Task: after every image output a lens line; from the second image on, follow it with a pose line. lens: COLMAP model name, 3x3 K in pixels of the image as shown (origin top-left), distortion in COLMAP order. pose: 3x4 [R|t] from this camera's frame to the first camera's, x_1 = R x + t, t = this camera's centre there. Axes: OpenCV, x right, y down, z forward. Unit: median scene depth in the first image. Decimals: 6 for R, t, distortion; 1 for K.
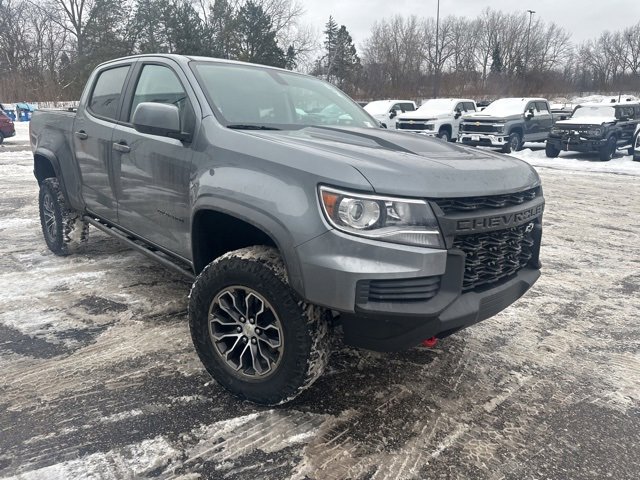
lens RADIAL K [[452.2, 0, 322.4], [0, 452.2, 236.2], [0, 0, 1]] dist [0.021402, -0.026970]
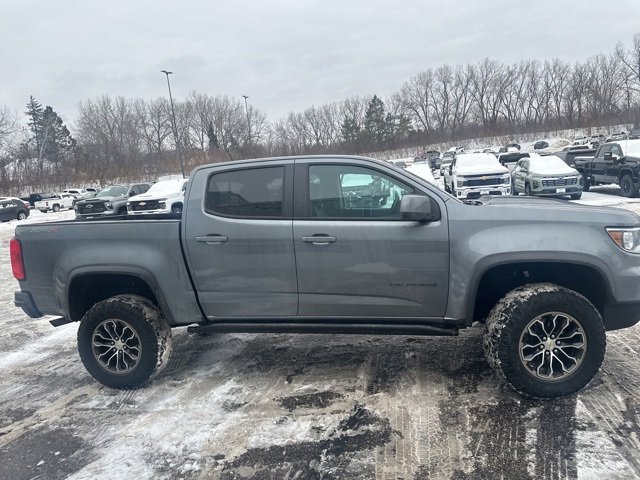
lens RADIAL K [[452.2, 0, 324.7], [0, 452.2, 234.7], [0, 0, 1]] dist [0.021402, -0.026970]
pose [[0.823124, -0.149317, 0.547879, -1.035982], [0.233947, 0.968297, -0.087581, -0.112330], [-0.517432, 0.200265, 0.831960, 0.100749]]
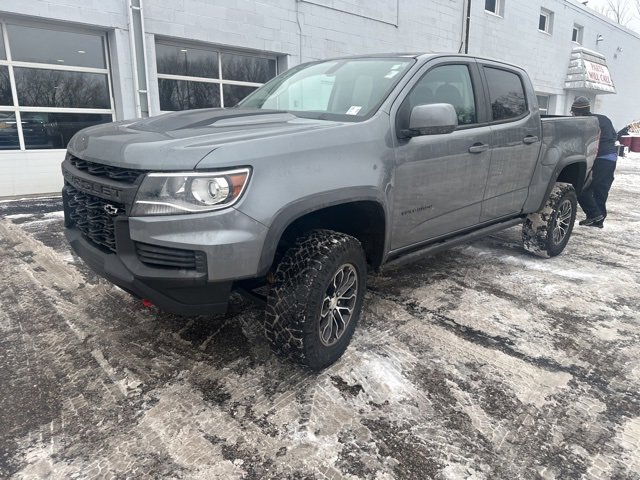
lens RADIAL K [[452.2, 0, 323.5], [0, 452.2, 238.3], [0, 0, 1]] dist [0.021402, -0.026970]
pose [[-0.005160, 0.237199, -0.971447, 1.038851], [-0.274575, 0.933786, 0.229461, -0.222357], [0.961552, 0.267919, 0.060310, 1.049743]]
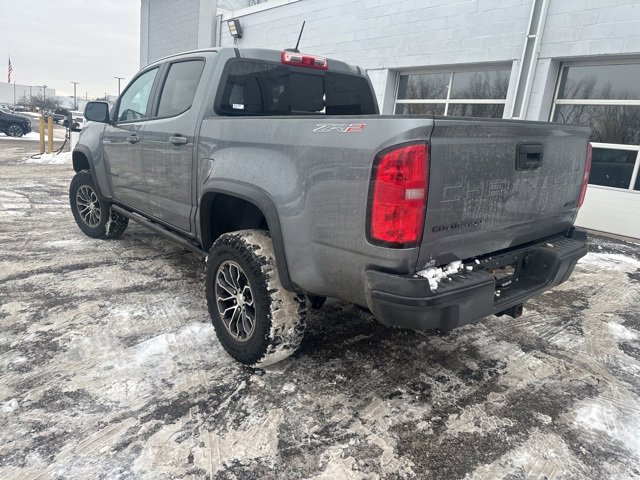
lens RADIAL K [[452.2, 0, 323.2], [0, 452.2, 240.8], [0, 0, 1]] dist [0.021402, -0.026970]
pose [[-0.994001, -0.098768, 0.046976, -0.618480], [-0.064175, 0.874511, 0.480741, -0.648581], [-0.088563, 0.474842, -0.875604, 2.536809]]
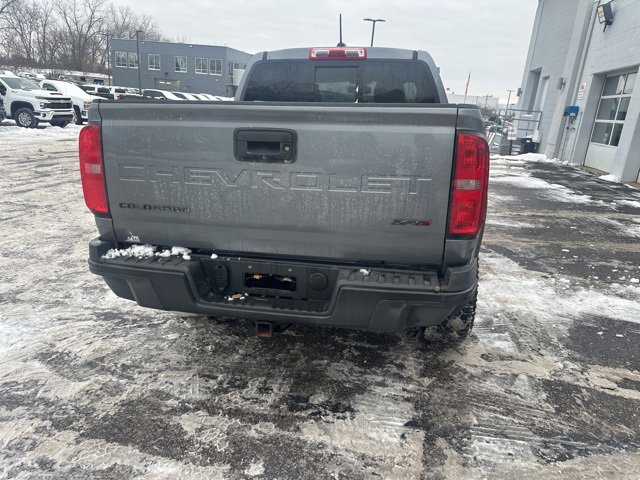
lens RADIAL K [[452.2, 0, 323.3], [0, 452.2, 238.9], [0, 0, 1]] dist [0.021402, -0.026970]
pose [[-0.581439, -0.266048, 0.768861, -1.393722], [0.154389, 0.891771, 0.425333, -0.574666], [-0.798807, 0.366009, -0.477436, 2.102162]]
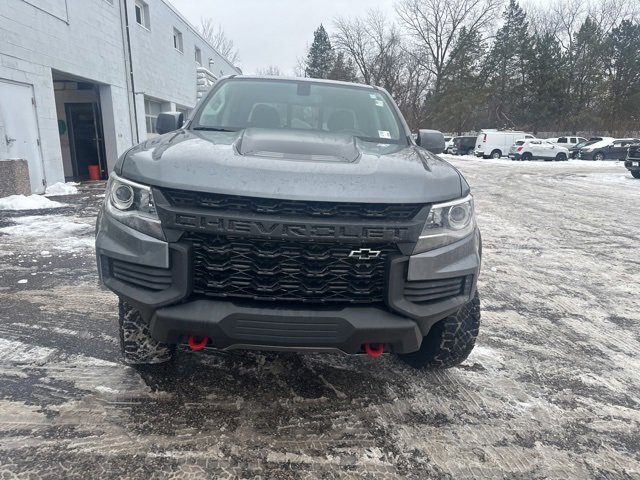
lens RADIAL K [[452.2, 0, 321.8], [0, 452.2, 234.6], [0, 0, 1]] dist [0.021402, -0.026970]
pose [[0.745999, 0.144369, -0.650110, 0.685034], [-0.189780, 0.981827, 0.000261, -0.028755], [0.638333, 0.123183, 0.759840, 0.282285]]
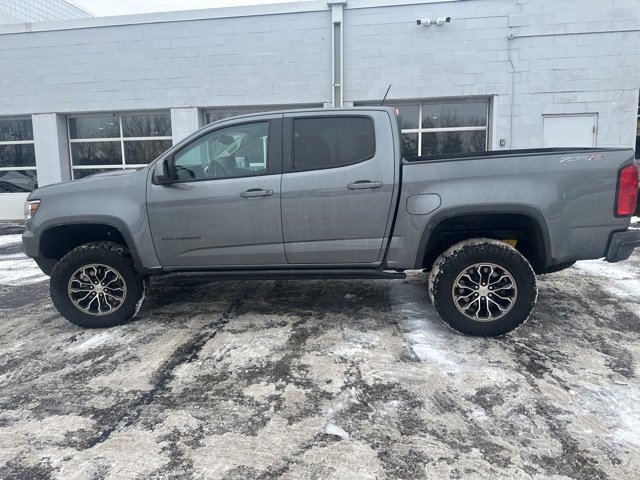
lens RADIAL K [[452.2, 0, 324.4], [0, 452.2, 230.1], [0, 0, 1]] dist [0.021402, -0.026970]
pose [[-0.781938, 0.096777, -0.615798, 0.555428], [-0.144636, 0.932747, 0.330246, -0.598224], [0.606345, 0.347299, -0.715353, 2.386171]]
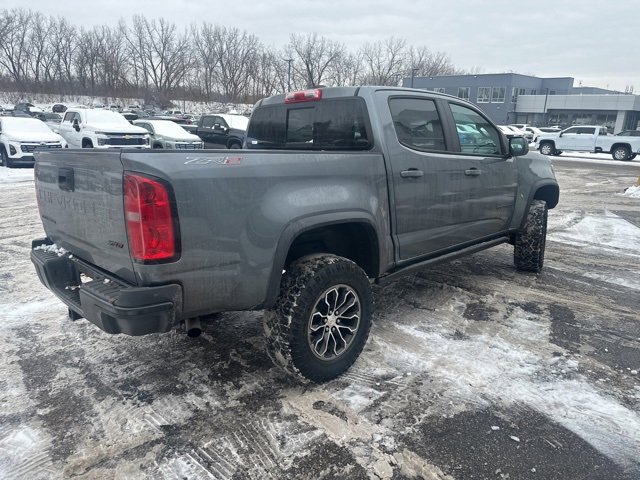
lens RADIAL K [[452.2, 0, 319.2], [0, 452.2, 239.1], [0, 0, 1]] dist [0.021402, -0.026970]
pose [[-0.012770, -0.250960, 0.967913, -1.685167], [0.249345, 0.936613, 0.246135, -0.436222], [-0.968330, 0.244488, 0.050615, 1.405173]]
